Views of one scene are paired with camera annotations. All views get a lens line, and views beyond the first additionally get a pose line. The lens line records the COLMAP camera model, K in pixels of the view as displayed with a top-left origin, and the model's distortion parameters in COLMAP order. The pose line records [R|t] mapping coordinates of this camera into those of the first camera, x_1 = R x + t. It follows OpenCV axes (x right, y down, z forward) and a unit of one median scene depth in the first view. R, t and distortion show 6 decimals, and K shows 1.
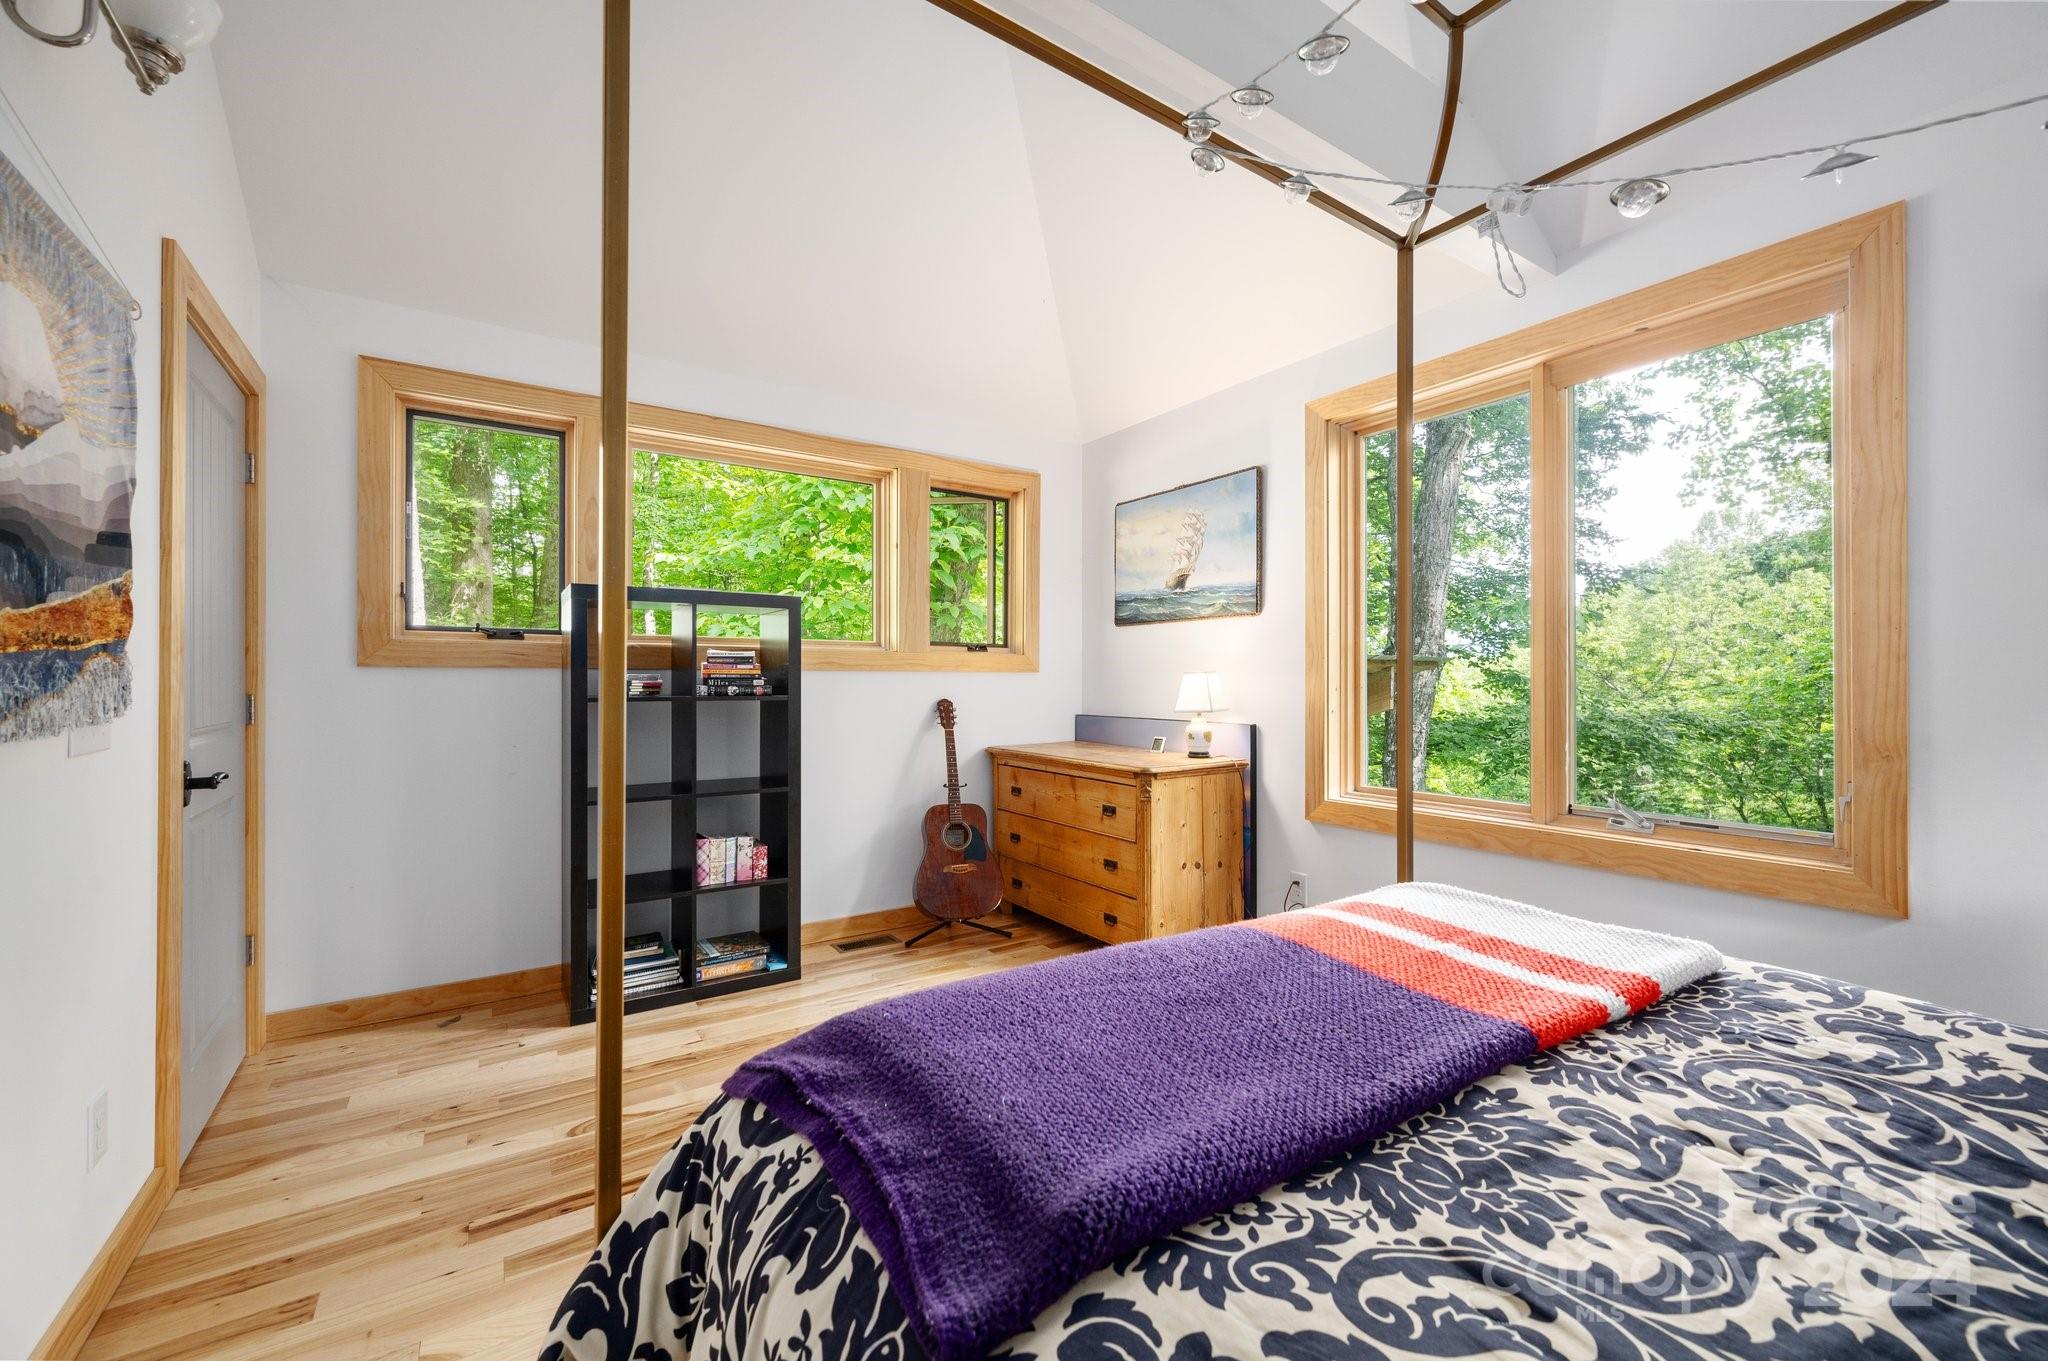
lens RADIAL K [[805.6, 0, 1019.9], [0, 805.6, 684.8], [0, 0, 1]] dist [-0.000594, -0.001031]
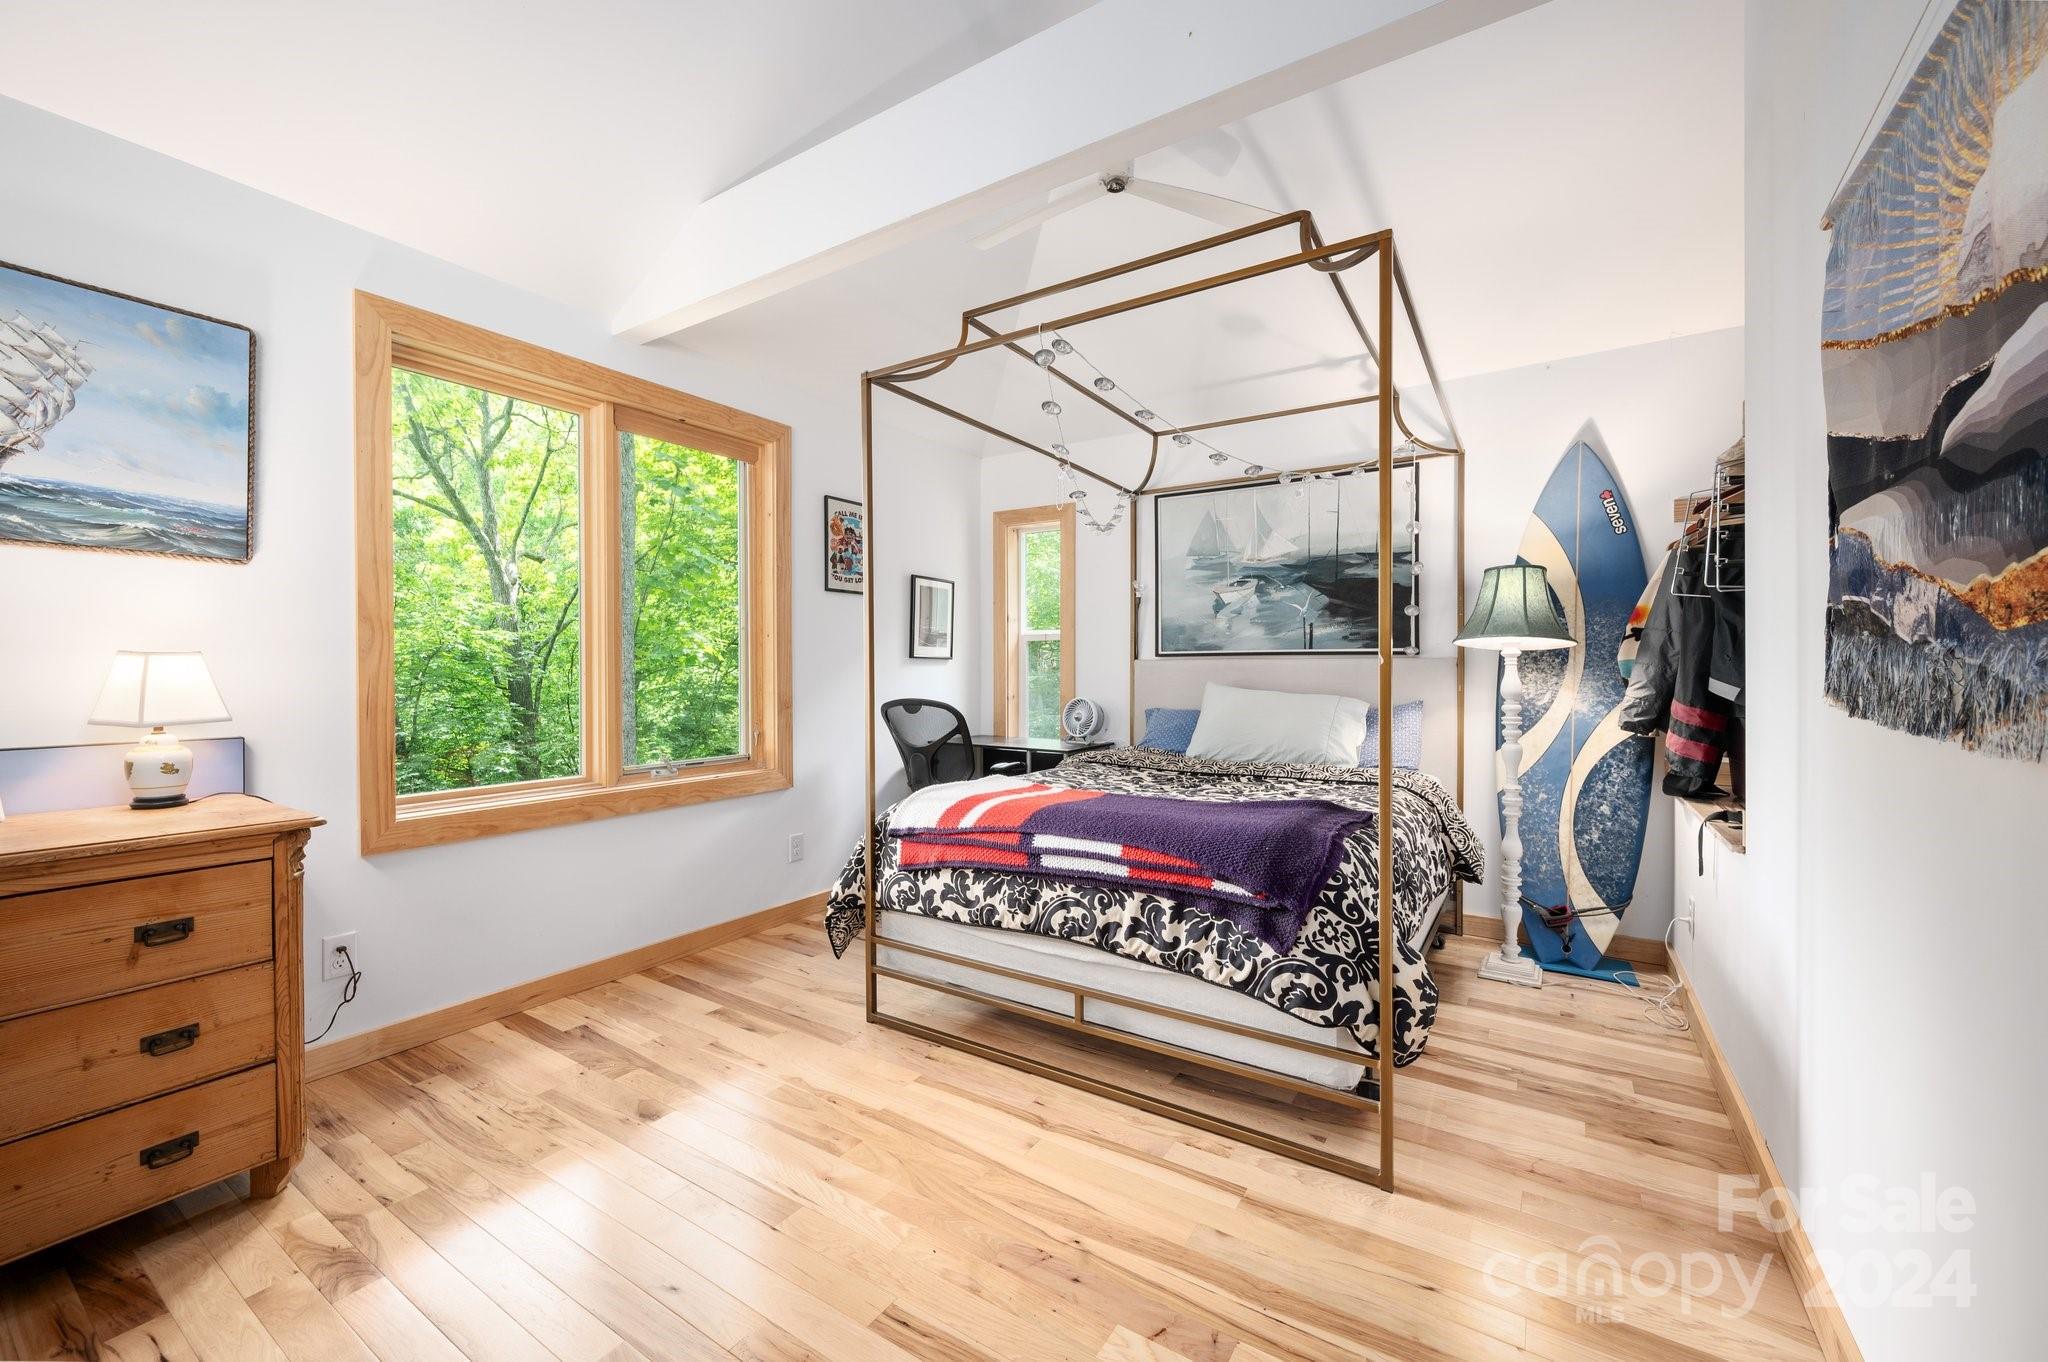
lens RADIAL K [[805.6, 0, 1019.3], [0, 805.6, 672.2], [0, 0, 1]] dist [-0.000594, -0.001031]
pose [[-0.397670, -0.007897, 0.917495, -0.529927], [-0.002893, 0.999969, 0.007353, -0.007498], [-0.917524, 0.000270, -0.397680, 0.694833]]
